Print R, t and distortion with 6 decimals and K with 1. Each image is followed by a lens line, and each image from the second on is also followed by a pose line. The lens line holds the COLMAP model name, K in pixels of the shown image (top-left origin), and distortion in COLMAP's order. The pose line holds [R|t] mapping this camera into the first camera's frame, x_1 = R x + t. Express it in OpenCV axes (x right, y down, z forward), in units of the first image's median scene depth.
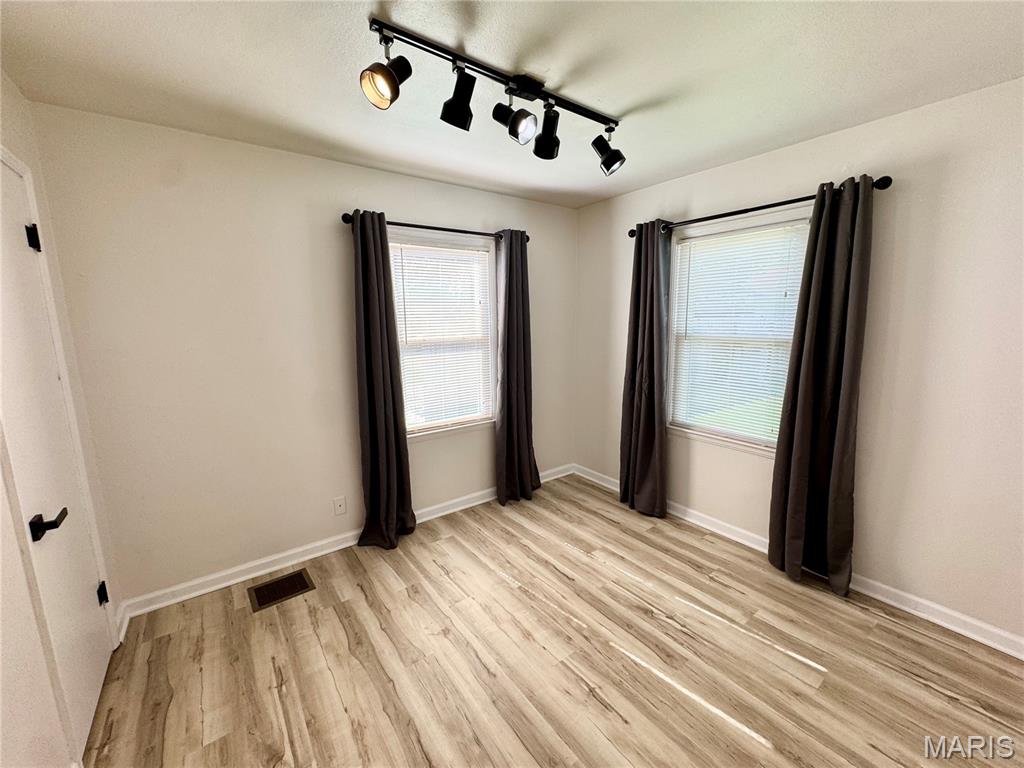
lens RADIAL K [[406.7, 0, 509.4], [0, 406.7, 385.1], [0, 0, 1]] dist [-0.001581, 0.000335]
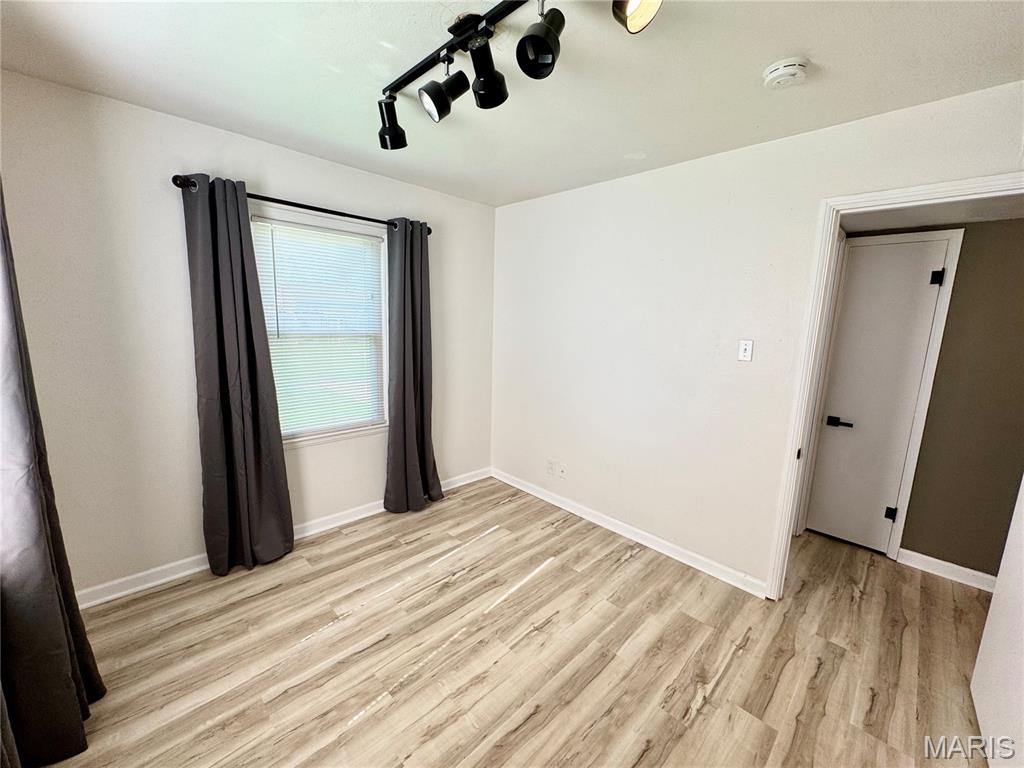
lens RADIAL K [[406.7, 0, 515.4], [0, 406.7, 383.6], [0, 0, 1]] dist [-0.001581, 0.000335]
pose [[-0.139667, -0.151328, 0.978567, -0.642434], [0.133612, 0.976335, 0.170053, -0.128156], [-0.981143, 0.154499, -0.116143, 0.817569]]
